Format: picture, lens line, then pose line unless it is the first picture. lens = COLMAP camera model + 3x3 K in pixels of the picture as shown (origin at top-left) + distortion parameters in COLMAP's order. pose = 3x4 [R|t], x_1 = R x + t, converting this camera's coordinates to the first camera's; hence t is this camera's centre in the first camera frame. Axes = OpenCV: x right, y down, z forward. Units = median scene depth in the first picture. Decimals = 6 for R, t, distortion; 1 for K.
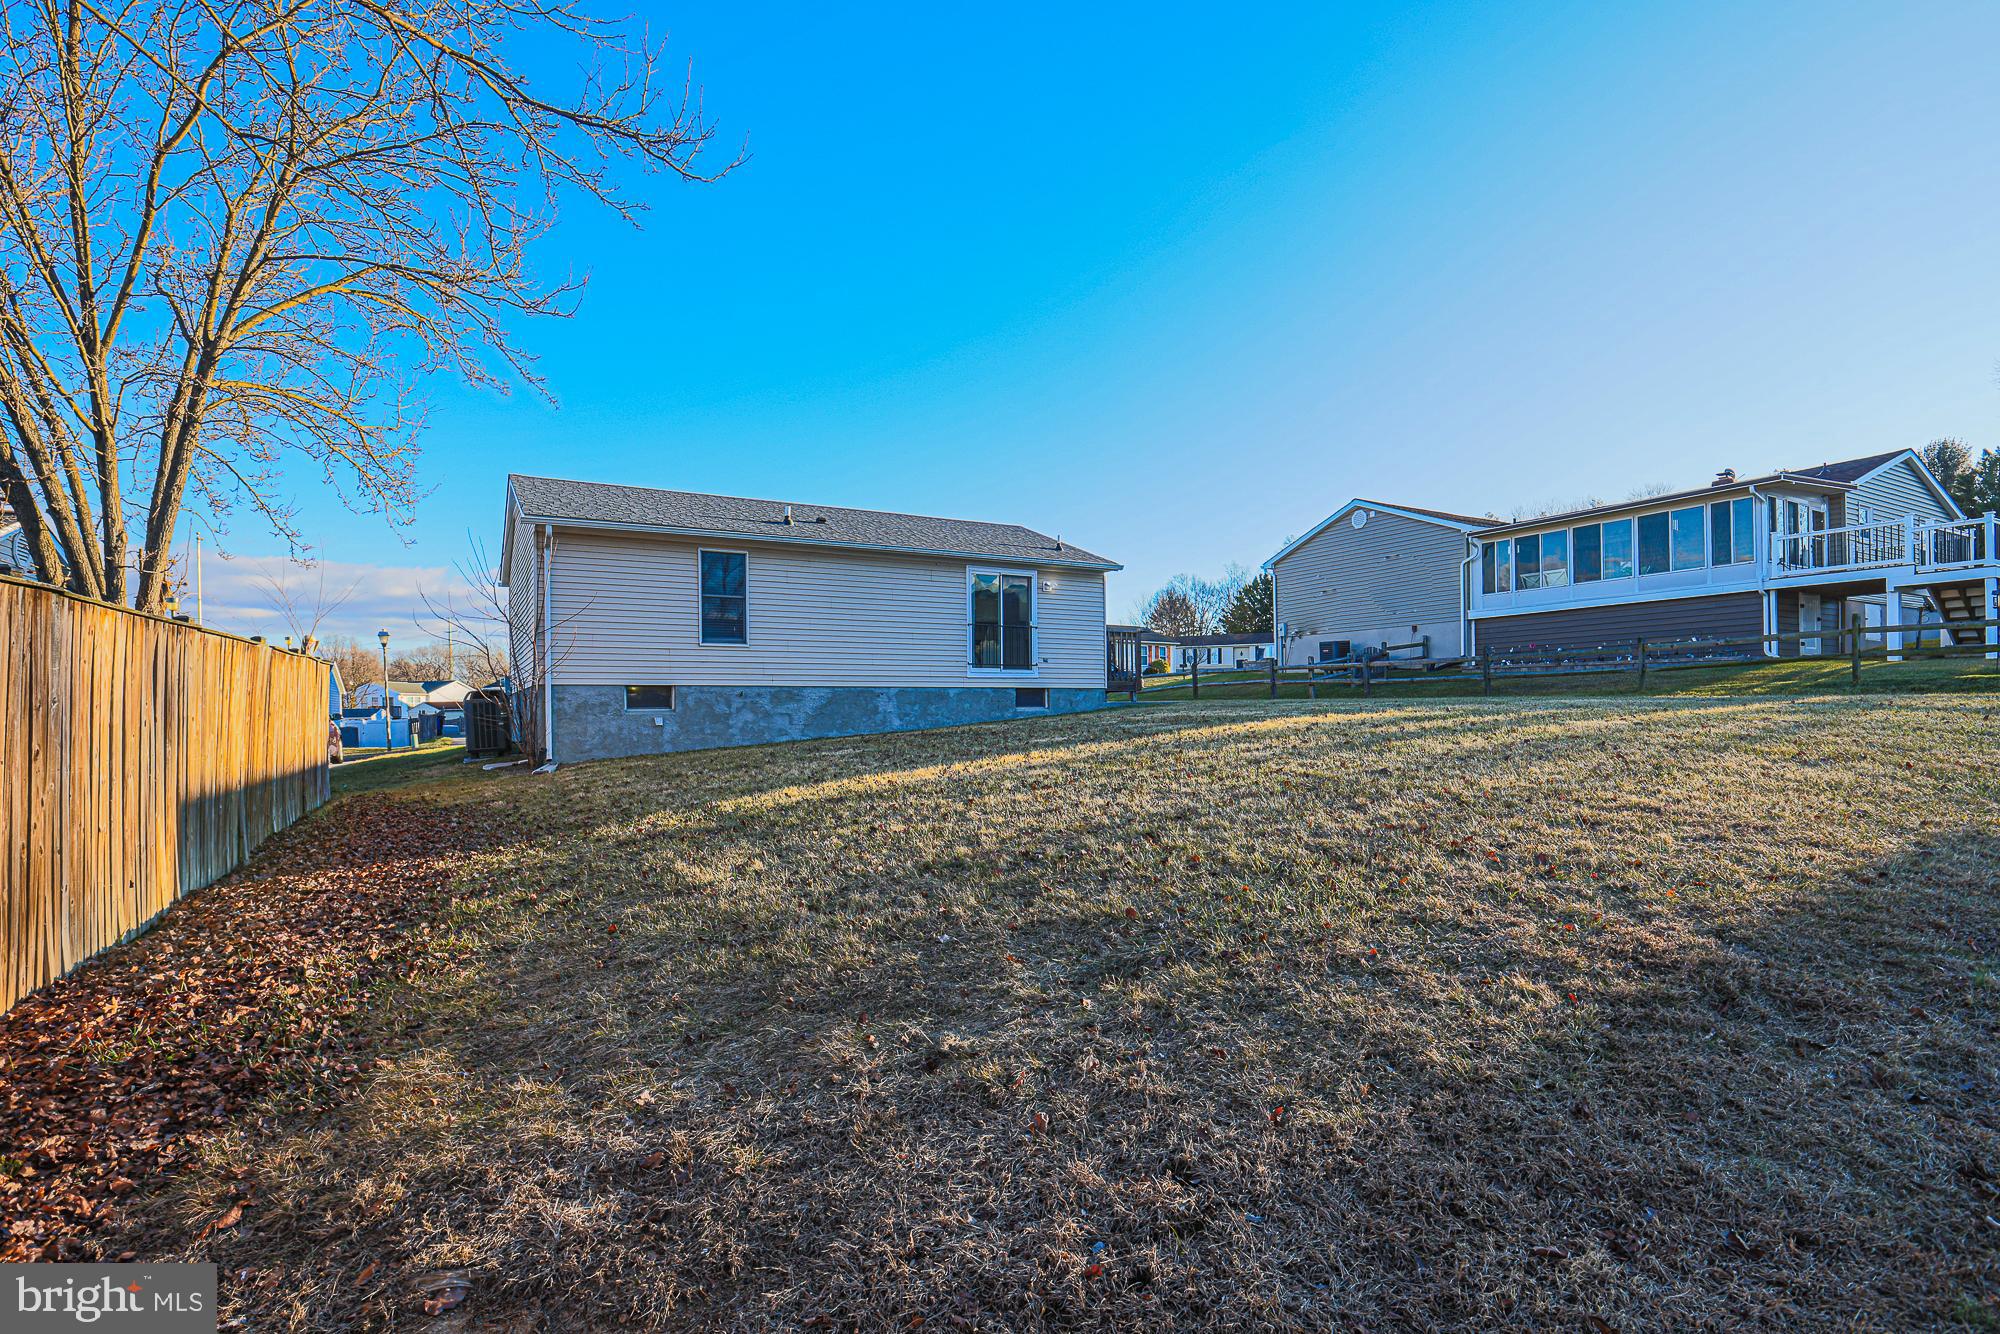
lens RADIAL K [[918.2, 0, 1003.4], [0, 918.2, 667.8], [0, 0, 1]] dist [-0.061644, 0.023661]
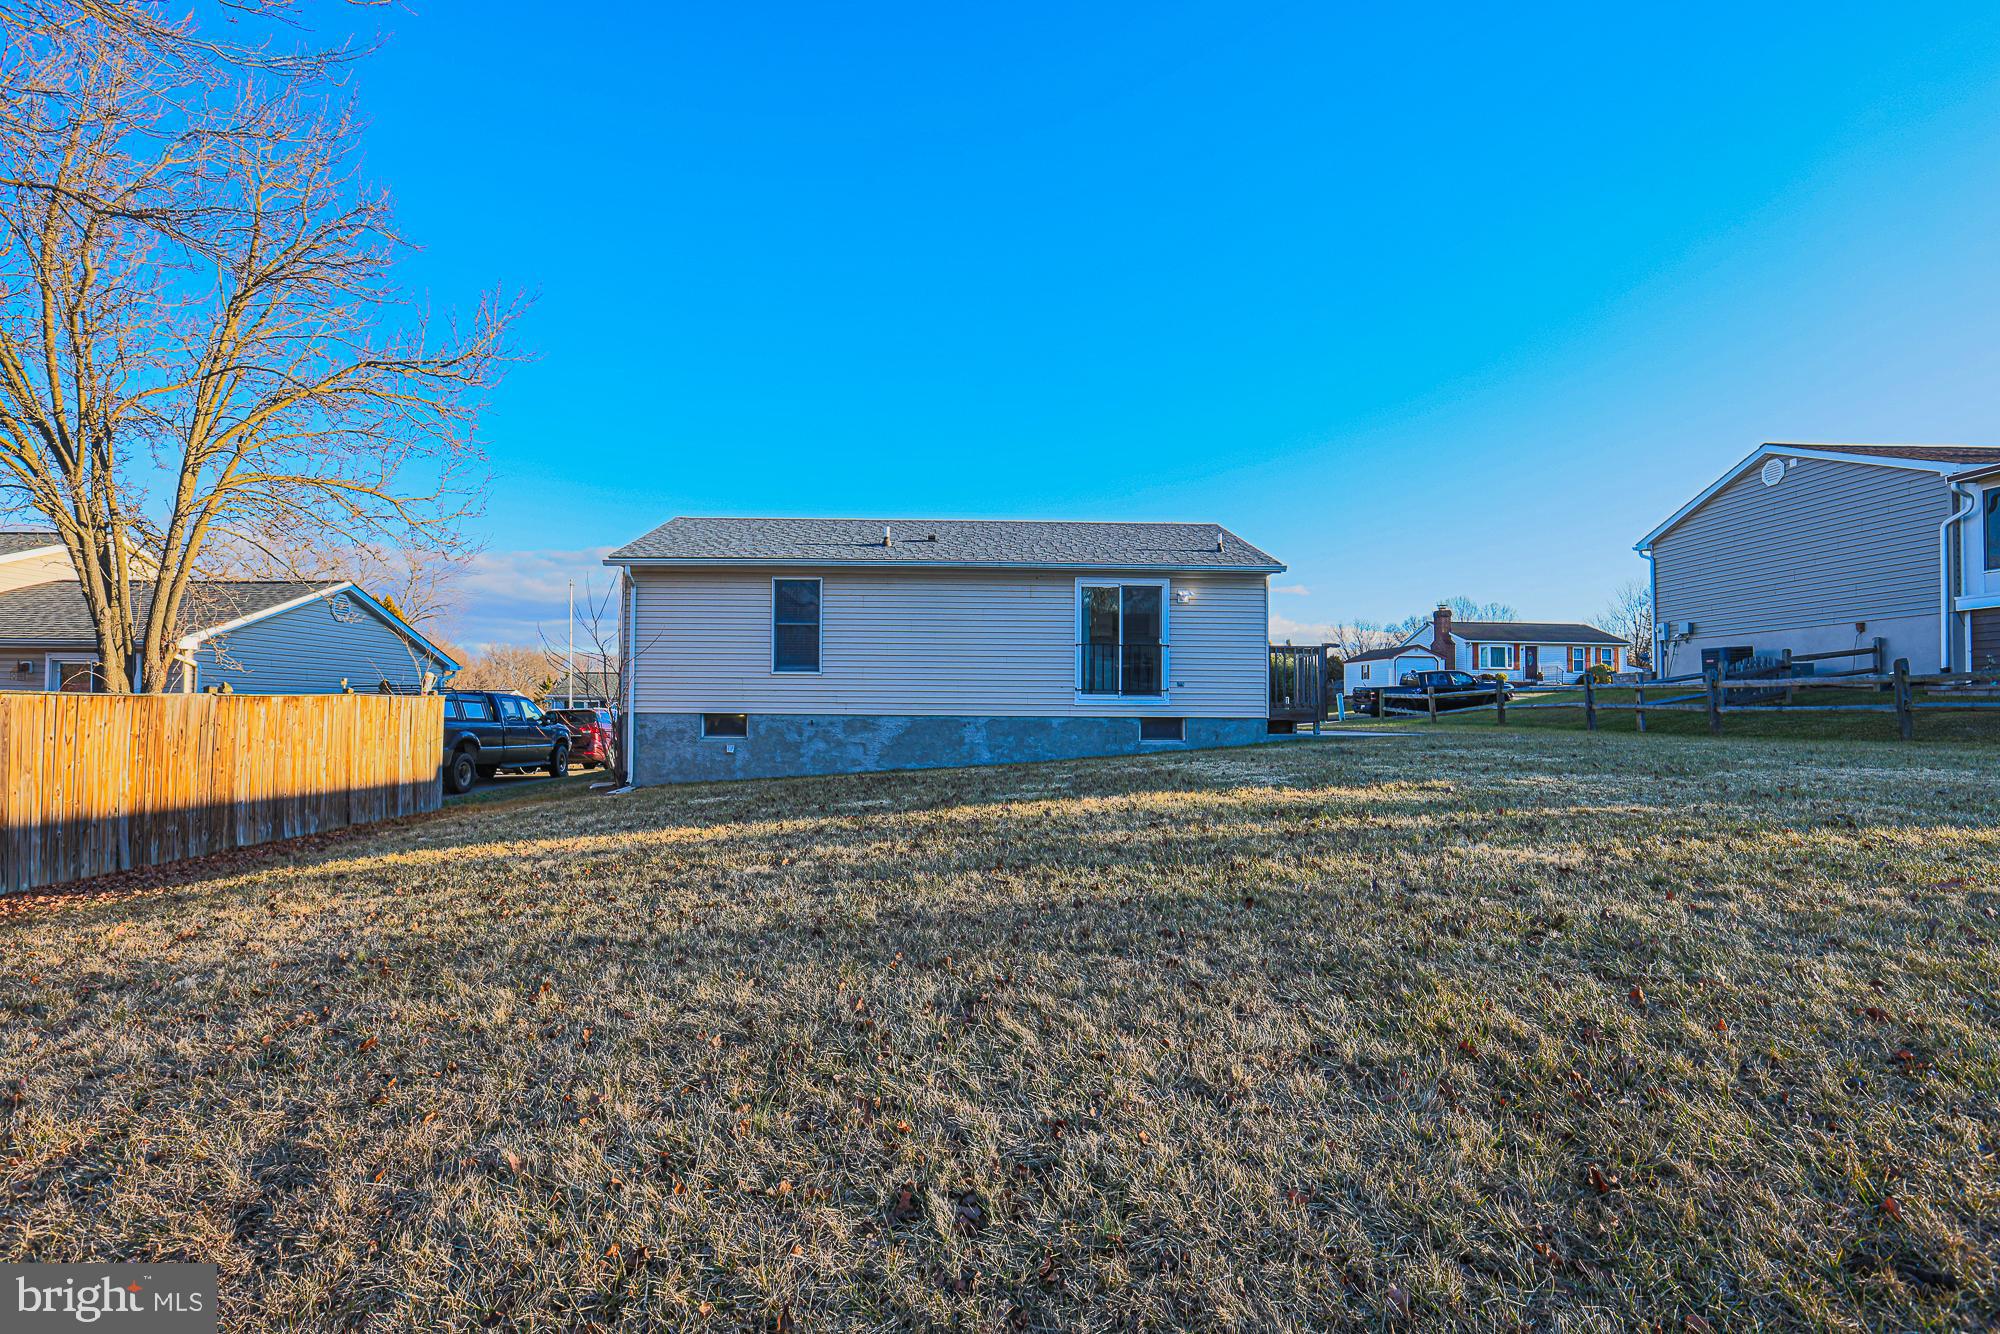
lens RADIAL K [[925.3, 0, 984.2], [0, 925.3, 664.7], [0, 0, 1]] dist [-0.063043, 0.024011]
pose [[0.881502, -0.010491, -0.472064, 0.305331], [0.006096, 0.999923, -0.010840, -0.019283], [0.472142, 0.006677, 0.881497, 0.182588]]
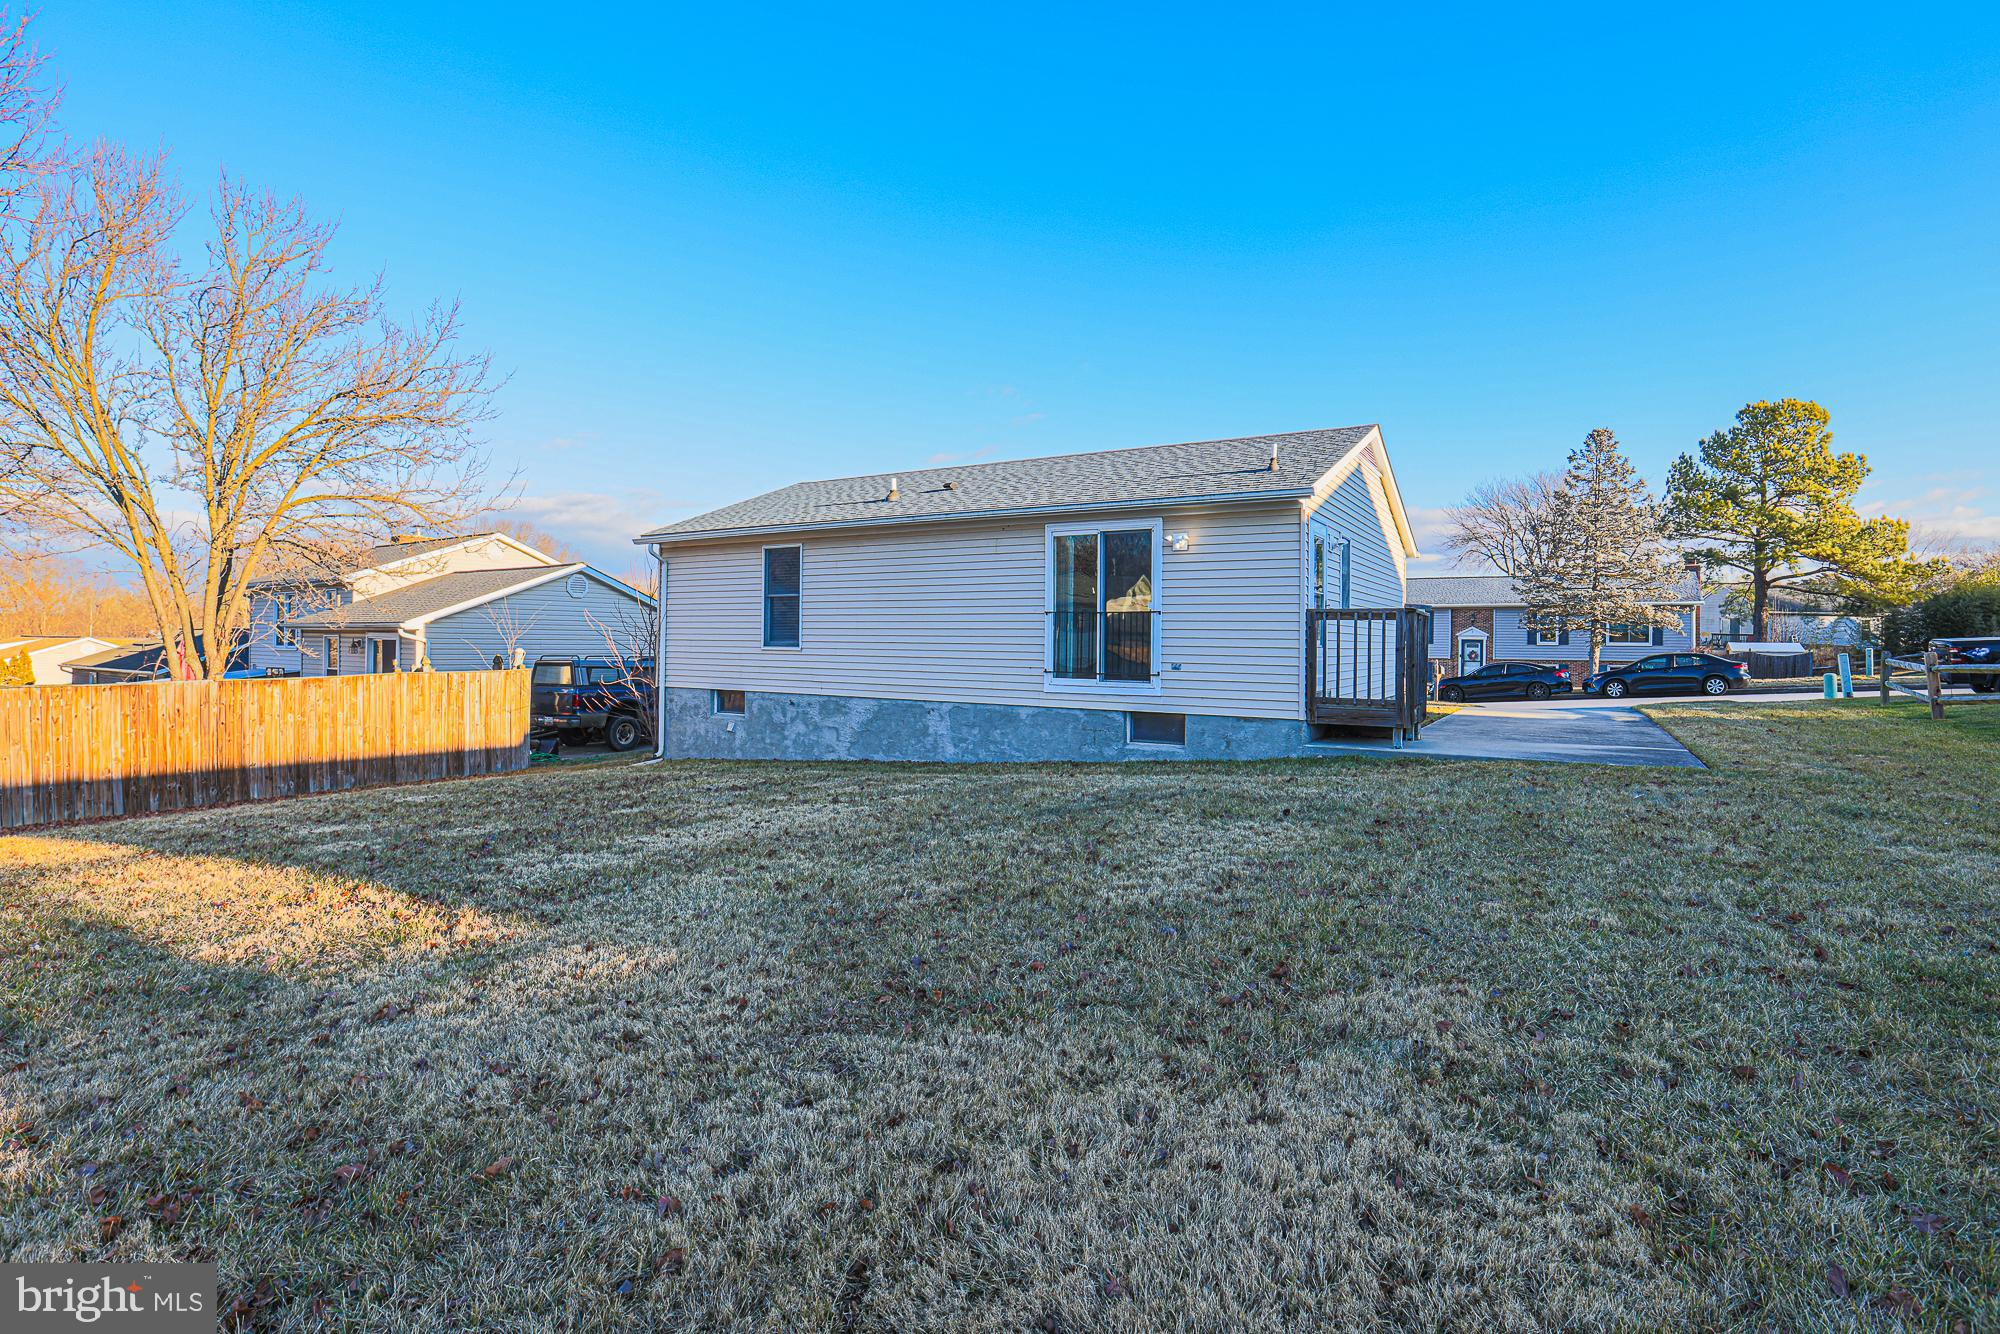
lens RADIAL K [[939.5, 0, 1056.1], [0, 939.5, 634.2], [0, 0, 1]] dist [-0.040172, 0.026398]
pose [[0.491650, 0.007871, -0.870757, 0.570225], [0.022132, 0.999523, 0.021531, -0.046893], [0.870512, -0.029857, 0.491241, 0.678165]]
